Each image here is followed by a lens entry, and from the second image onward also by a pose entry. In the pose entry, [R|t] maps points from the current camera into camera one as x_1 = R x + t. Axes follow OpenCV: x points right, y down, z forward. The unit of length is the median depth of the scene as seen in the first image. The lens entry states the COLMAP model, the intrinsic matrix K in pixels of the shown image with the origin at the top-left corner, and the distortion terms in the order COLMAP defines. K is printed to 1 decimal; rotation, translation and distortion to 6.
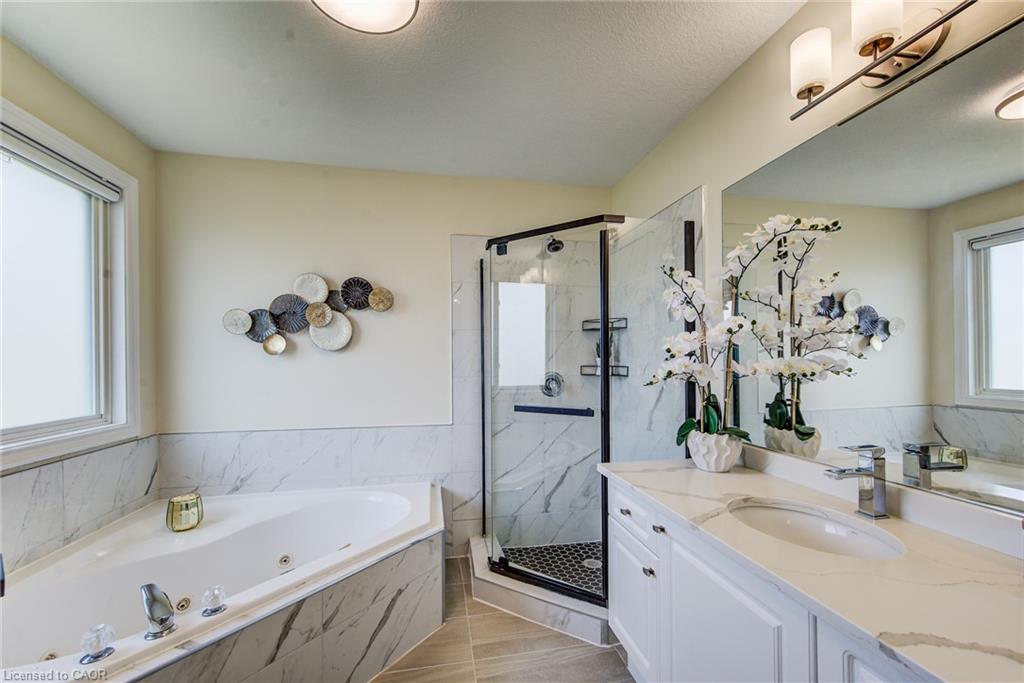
lens RADIAL K [[409.7, 0, 514.0], [0, 409.7, 363.3], [0, 0, 1]] dist [-0.000744, -0.000004]
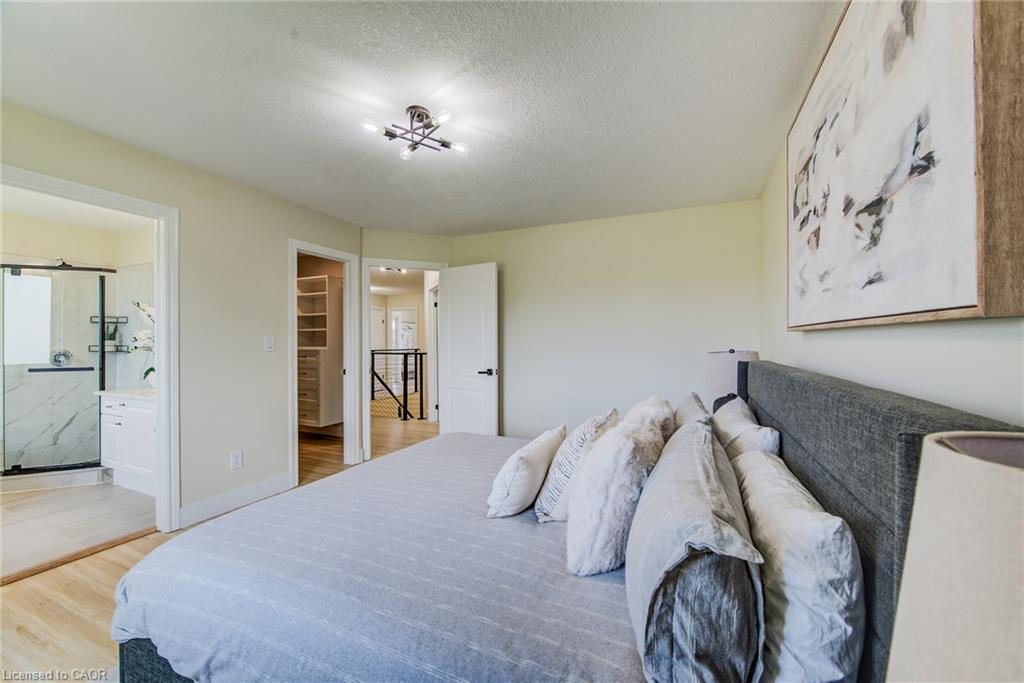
lens RADIAL K [[400.6, 0, 514.8], [0, 400.6, 346.4], [0, 0, 1]] dist [-0.008995, -0.000037]
pose [[0.569875, 0.001538, 0.821730, -0.177426], [-0.003697, 0.999993, 0.000693, 0.004363], [-0.821723, -0.003433, 0.569876, -1.403819]]
